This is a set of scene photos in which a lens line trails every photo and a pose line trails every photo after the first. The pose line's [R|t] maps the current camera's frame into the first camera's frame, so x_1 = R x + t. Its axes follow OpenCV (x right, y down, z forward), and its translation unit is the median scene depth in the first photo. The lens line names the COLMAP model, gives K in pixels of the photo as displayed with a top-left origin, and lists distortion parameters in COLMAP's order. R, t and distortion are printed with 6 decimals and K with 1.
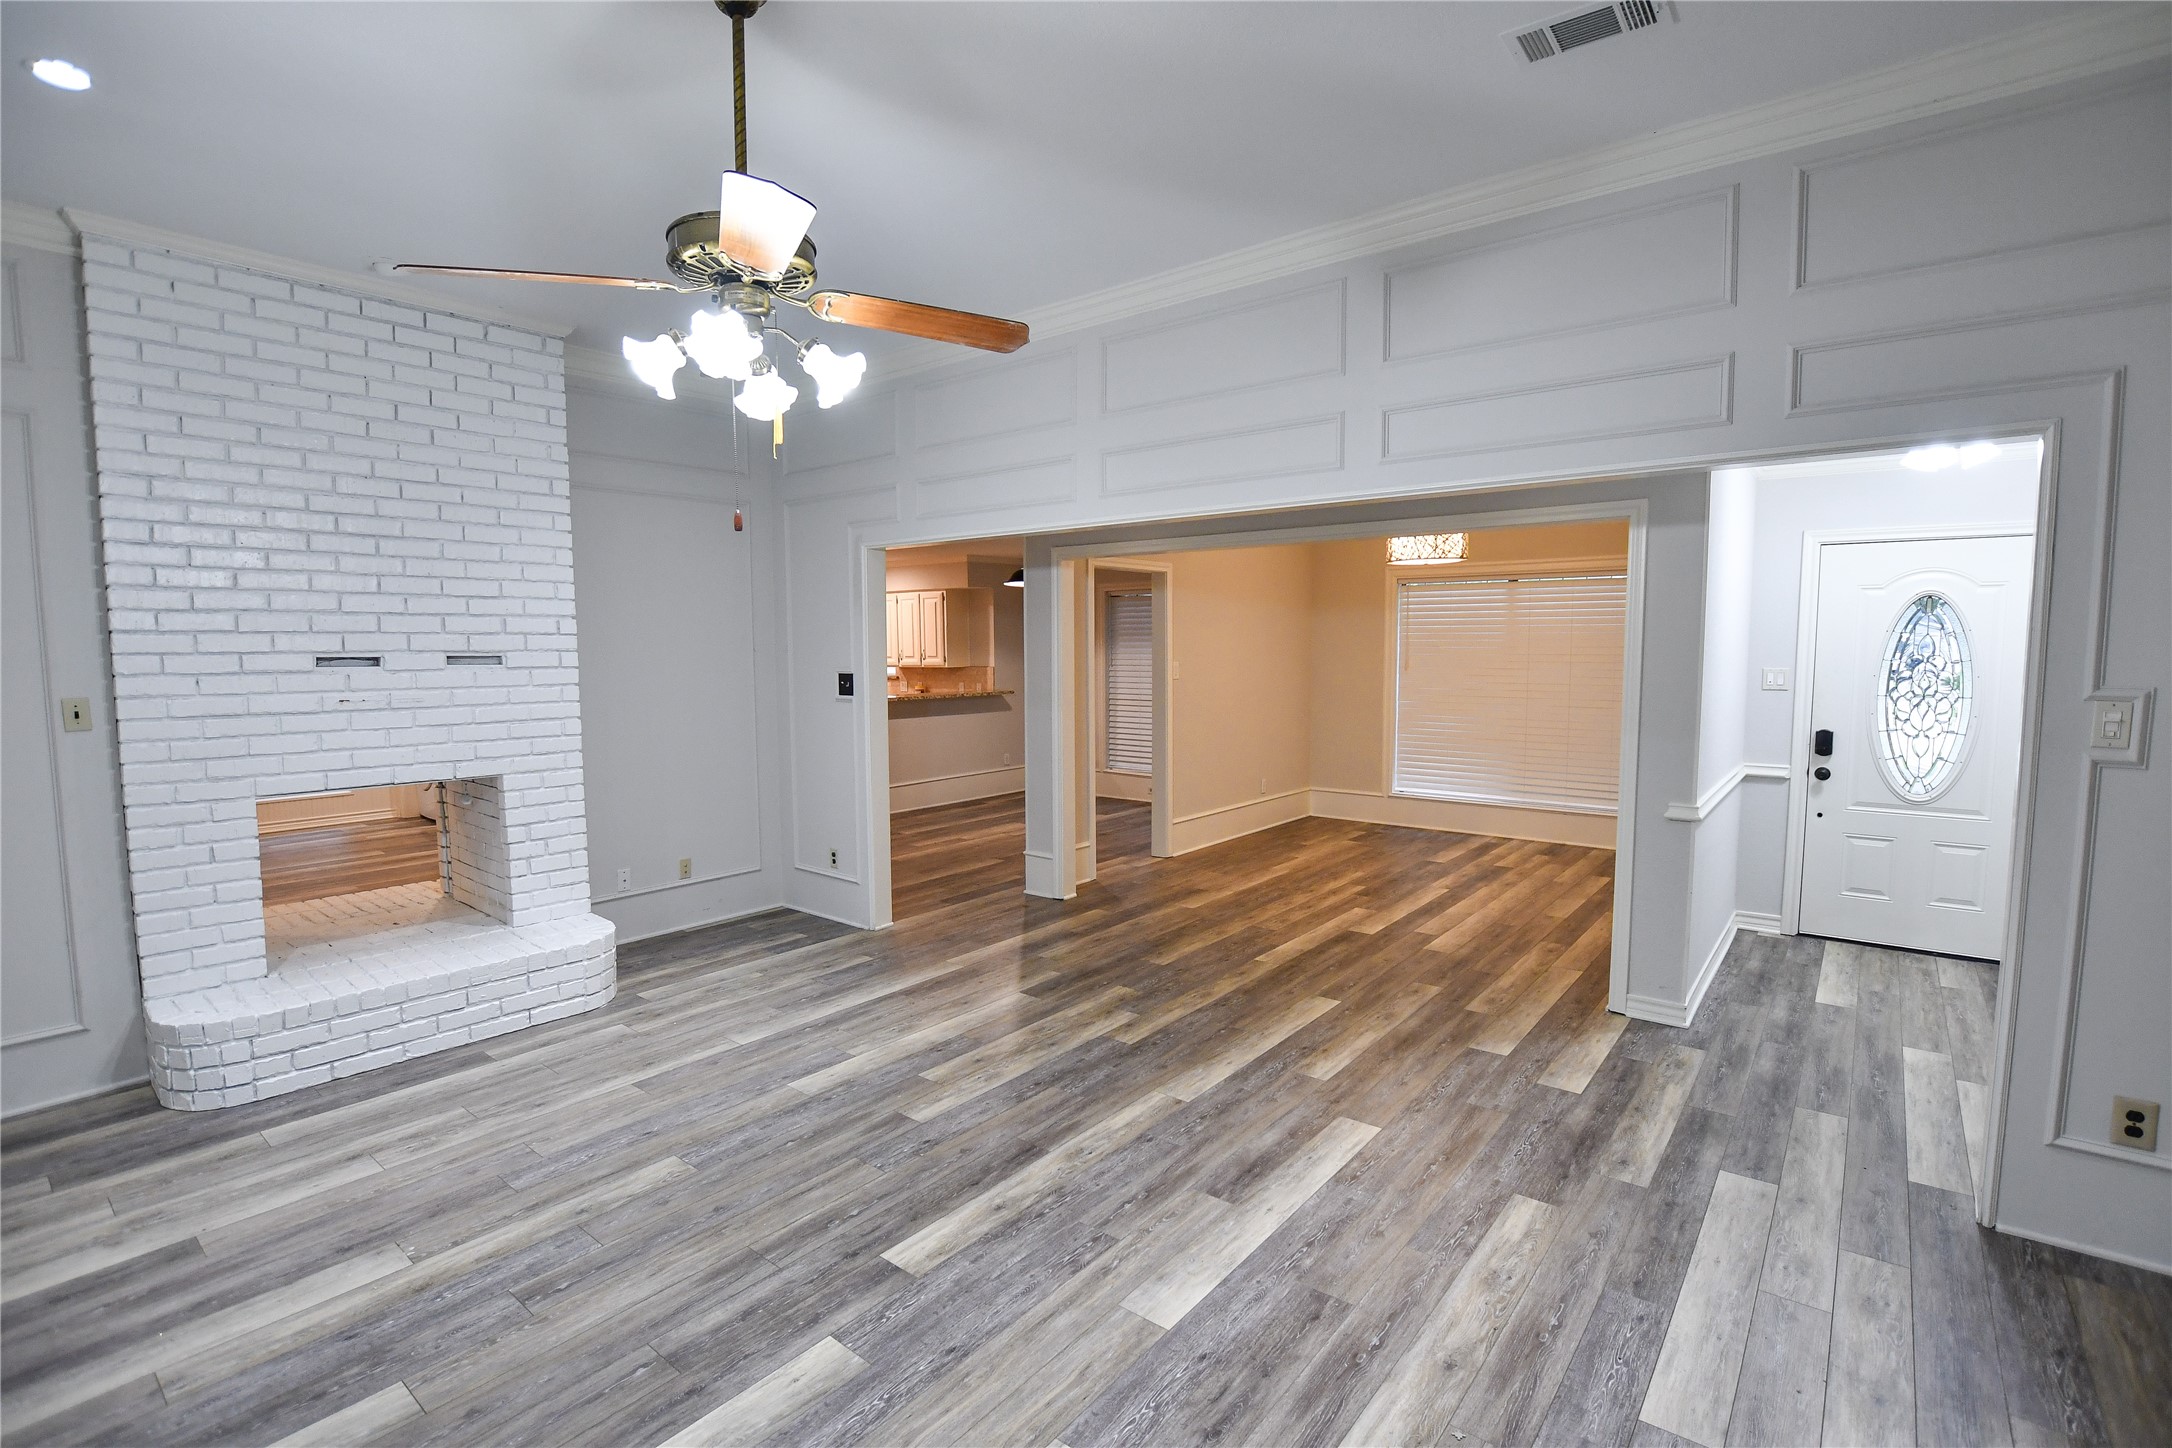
lens RADIAL K [[998.9, 0, 1088.2], [0, 998.9, 721.8], [0, 0, 1]] dist [-0.032728, 0.003521]
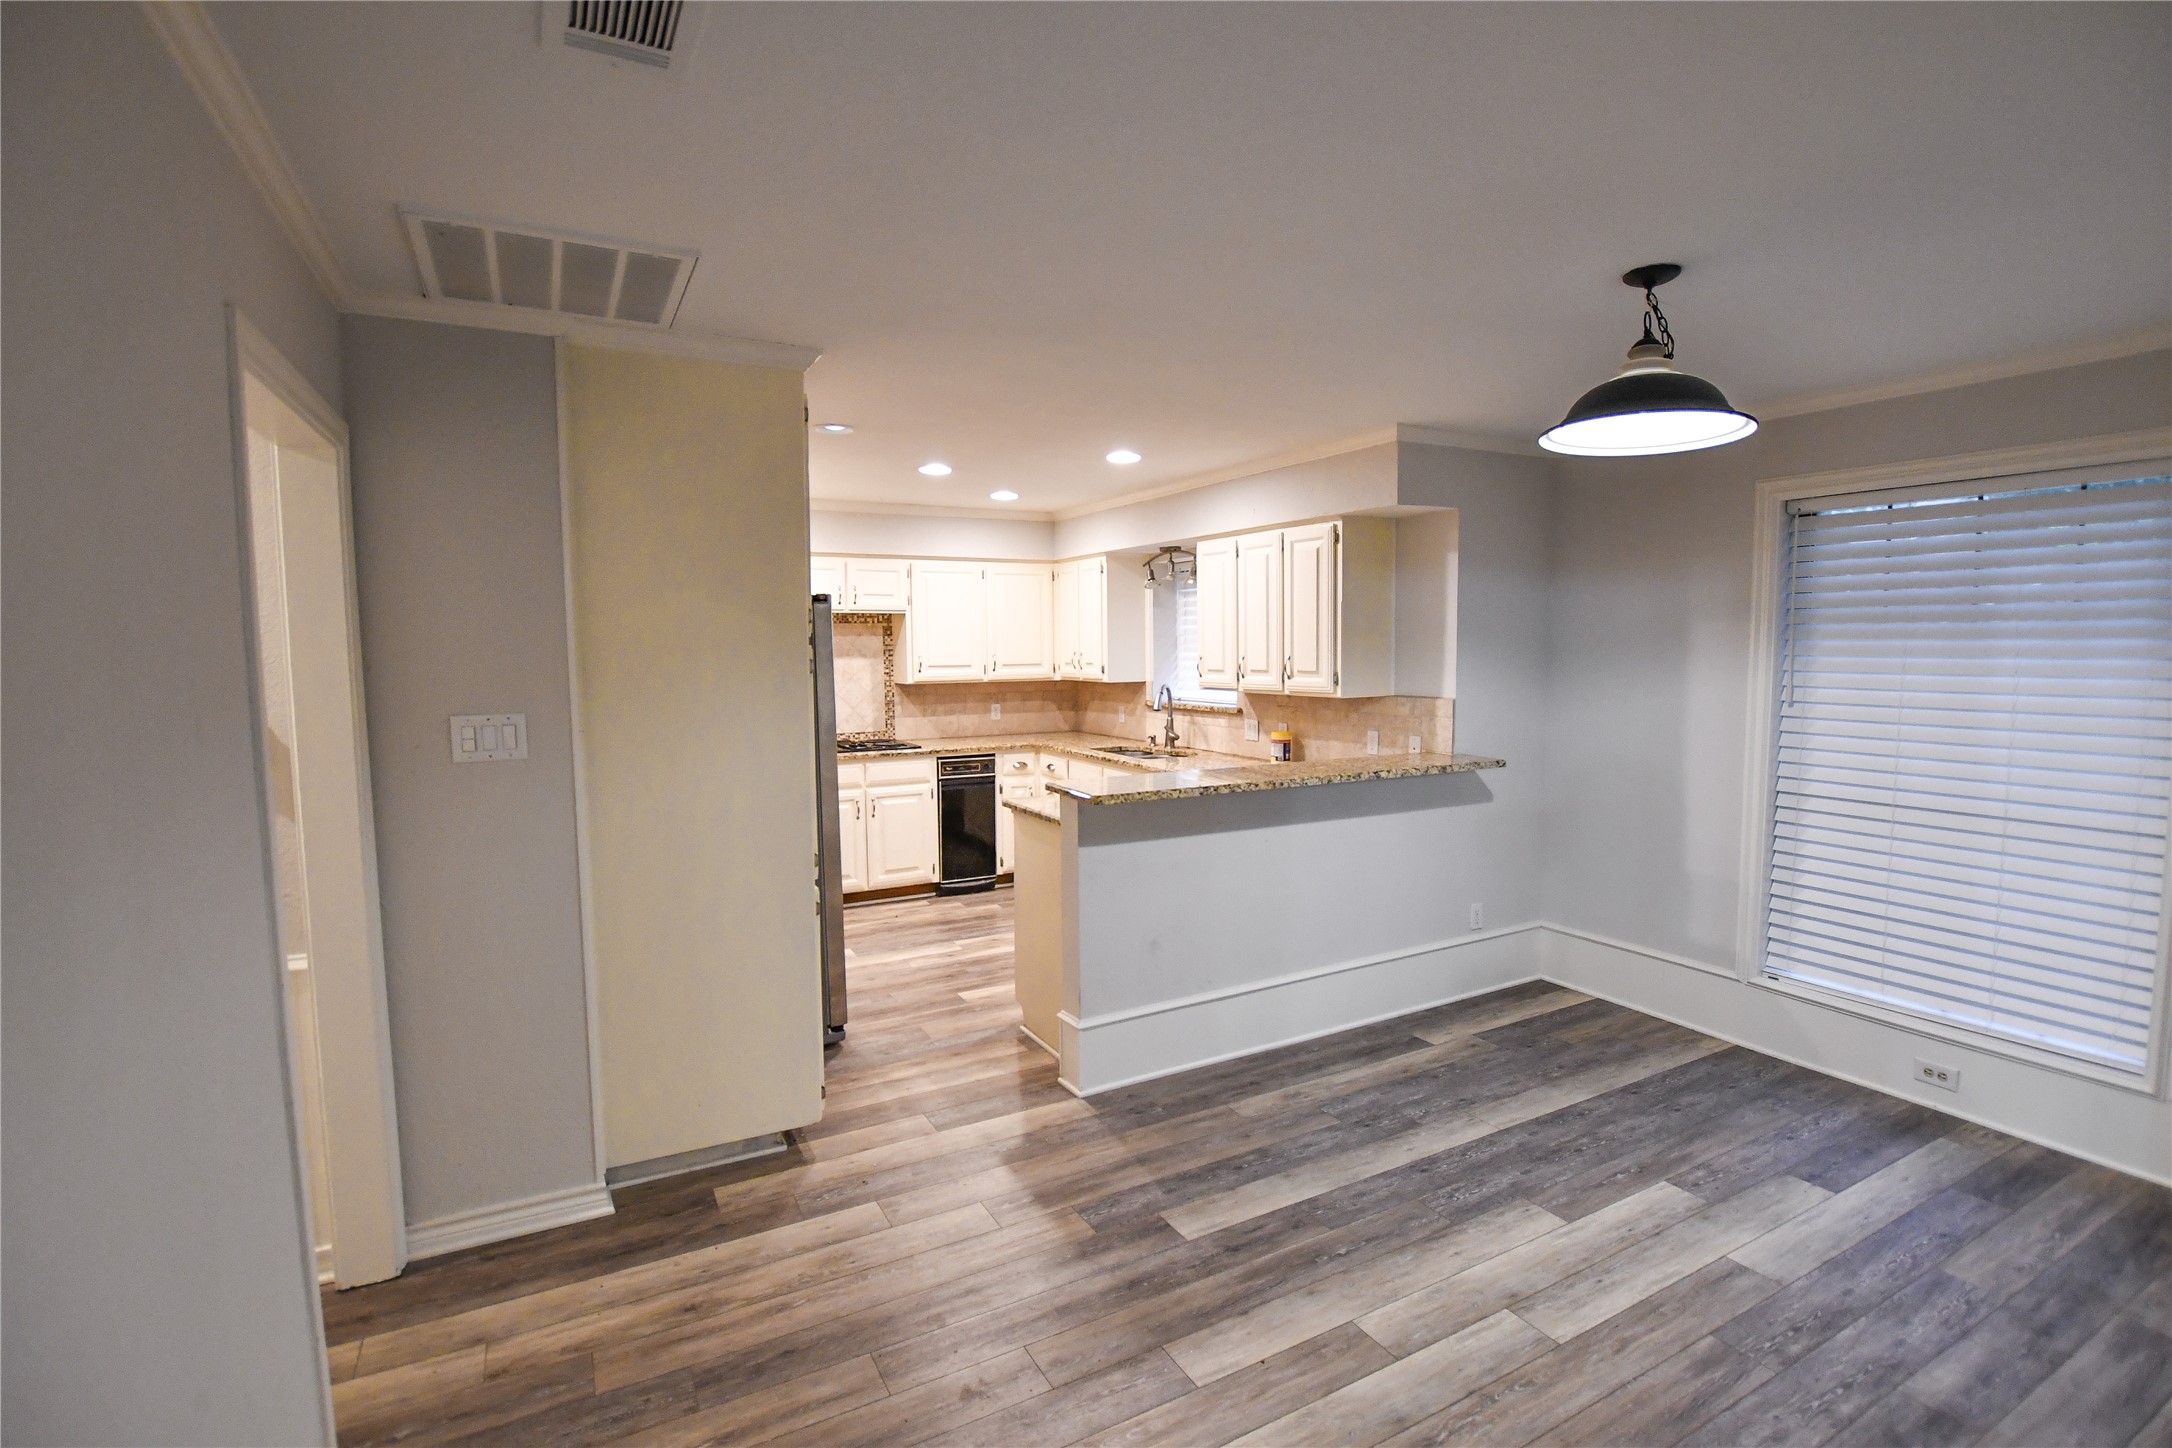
lens RADIAL K [[998.9, 0, 1085.4], [0, 998.9, 727.9], [0, 0, 1]] dist [-0.032728, 0.003521]
pose [[0.921103, 0.029788, -0.388178, -0.180839], [-0.027636, 0.999556, 0.011125, -0.104287], [0.388337, 0.000481, 0.921517, 1.346062]]
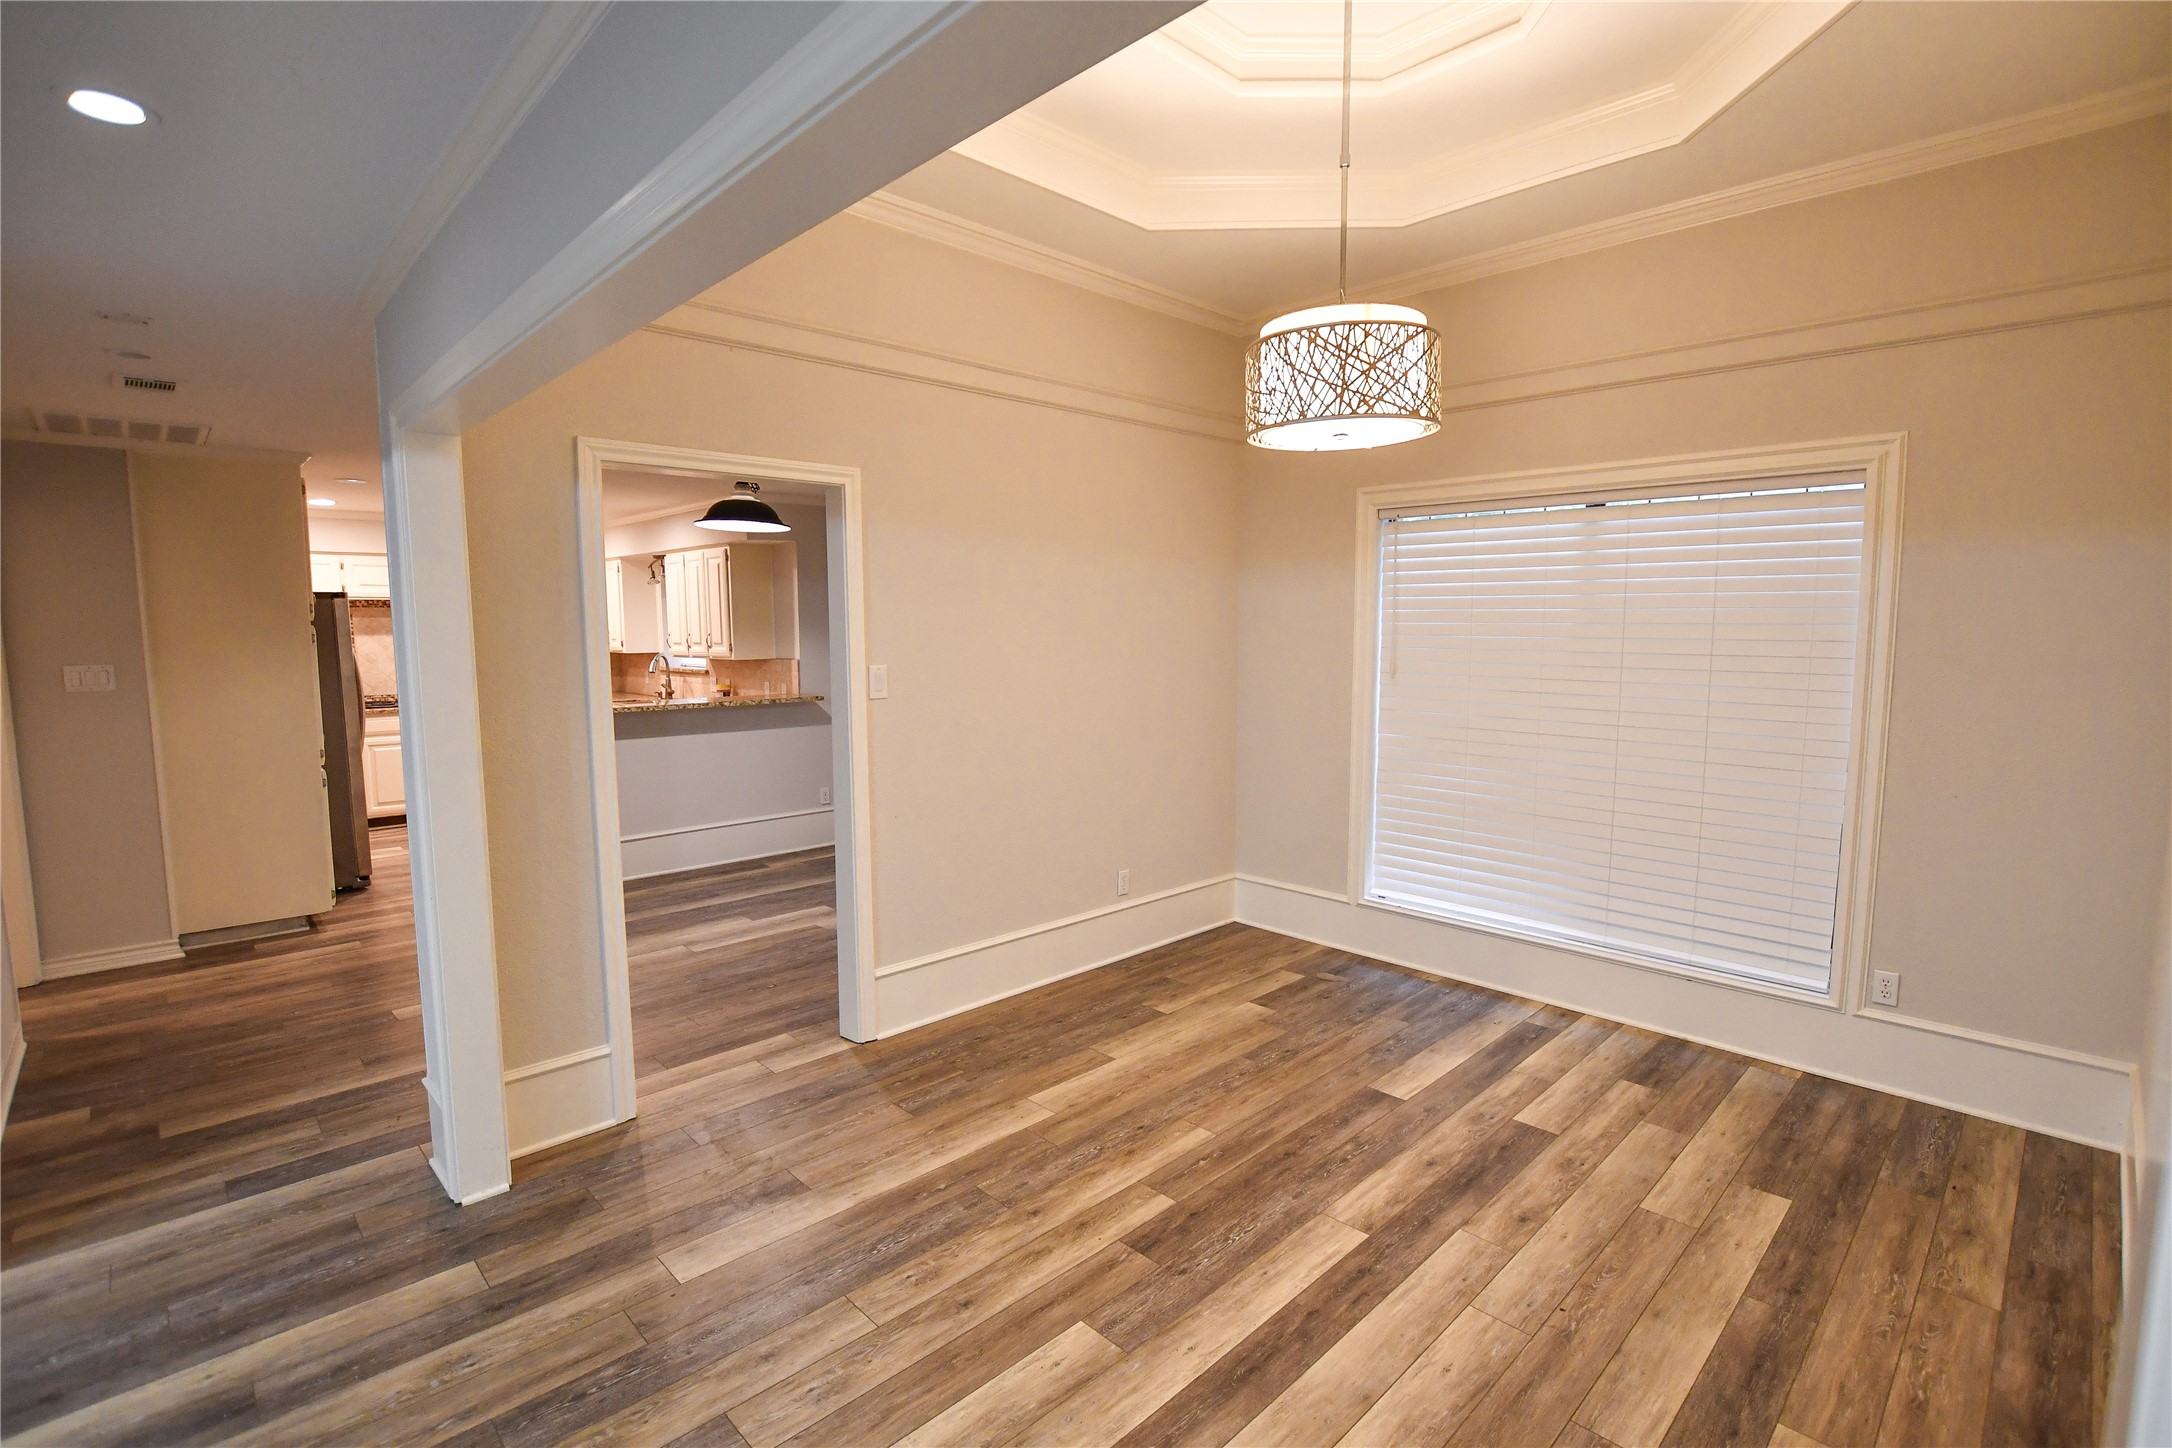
lens RADIAL K [[998.9, 0, 1087.1], [0, 998.9, 730.4], [0, 0, 1]] dist [-0.032728, 0.003521]
pose [[0.992750, 0.018155, -0.118821, 0.429290], [-0.014775, 0.999463, 0.029261, -0.072319], [0.119288, -0.027294, 0.992484, 0.861551]]
